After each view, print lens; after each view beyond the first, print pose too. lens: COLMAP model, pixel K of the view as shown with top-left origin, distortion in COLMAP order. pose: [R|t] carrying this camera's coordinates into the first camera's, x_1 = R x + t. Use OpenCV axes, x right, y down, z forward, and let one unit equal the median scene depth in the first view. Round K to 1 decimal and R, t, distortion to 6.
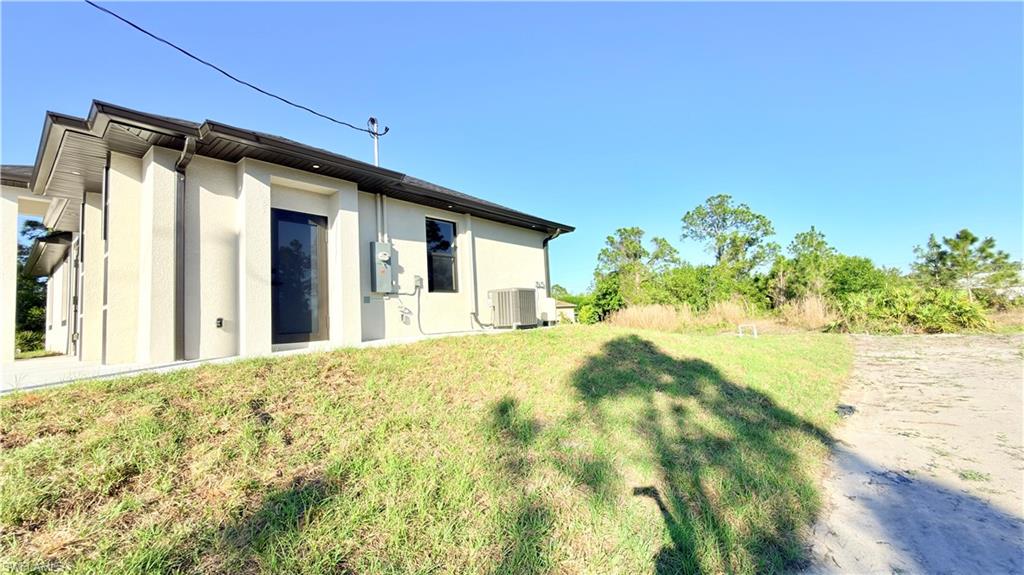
lens RADIAL K [[405.7, 0, 507.9], [0, 405.7, 284.9], [0, 0, 1]] dist [0.000420, 0.000034]
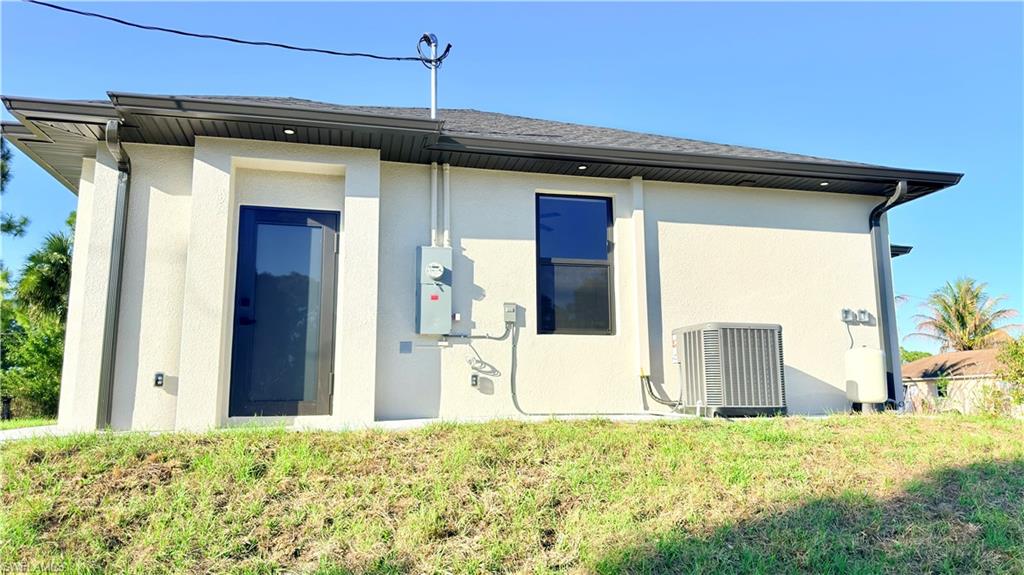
lens RADIAL K [[672.7, 0, 512.0], [0, 672.7, 287.5], [0, 0, 1]] dist [0.036407, -0.001401]
pose [[0.805607, -0.047684, -0.590529, 0.321876], [0.014738, 0.998060, -0.060487, 0.011214], [0.592268, 0.040026, 0.804747, 0.301694]]
